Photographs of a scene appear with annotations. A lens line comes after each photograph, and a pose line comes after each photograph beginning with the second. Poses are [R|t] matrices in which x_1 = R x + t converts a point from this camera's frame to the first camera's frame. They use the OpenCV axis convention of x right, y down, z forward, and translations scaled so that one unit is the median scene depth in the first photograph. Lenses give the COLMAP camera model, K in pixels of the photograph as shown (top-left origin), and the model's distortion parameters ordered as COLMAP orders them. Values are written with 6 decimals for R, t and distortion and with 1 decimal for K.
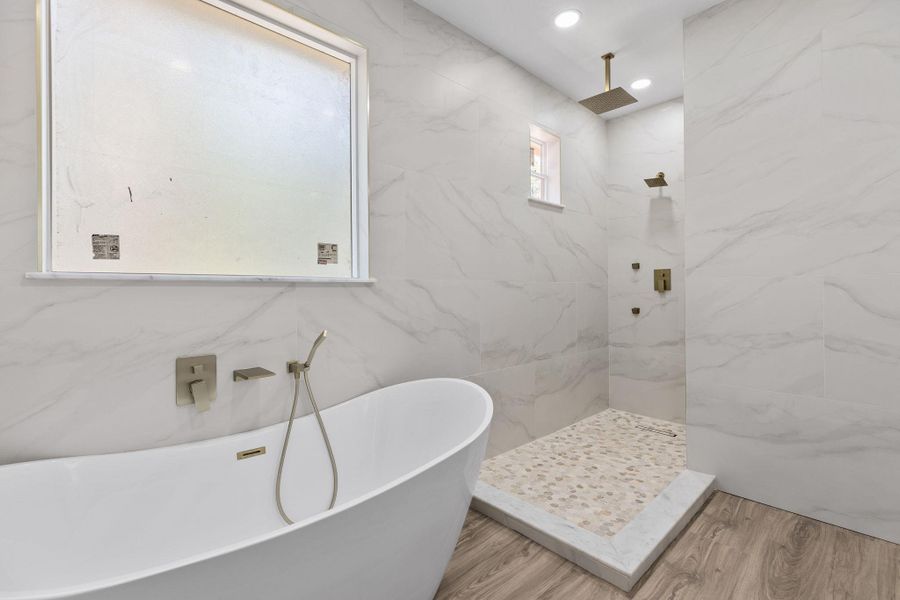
lens RADIAL K [[408.8, 0, 451.3], [0, 408.8, 290.1], [0, 0, 1]] dist [0.008335, -0.001424]
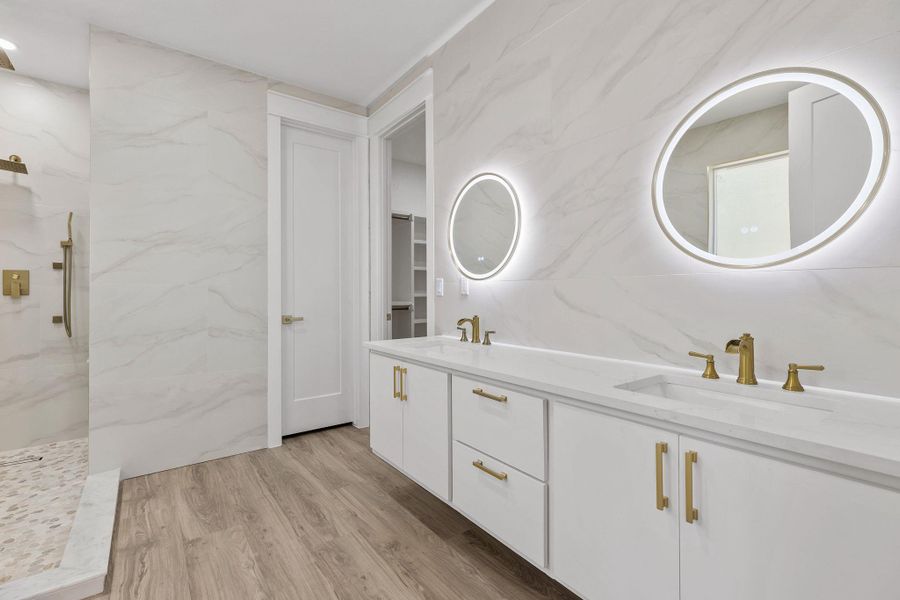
lens RADIAL K [[408.8, 0, 461.8], [0, 408.8, 288.4], [0, 0, 1]] dist [0.008335, -0.001424]
pose [[0.080690, 0.015804, 0.996614, -0.398128], [0.000458, 0.999874, -0.015893, 0.000053], [-0.996739, 0.001739, 0.080673, 0.022824]]
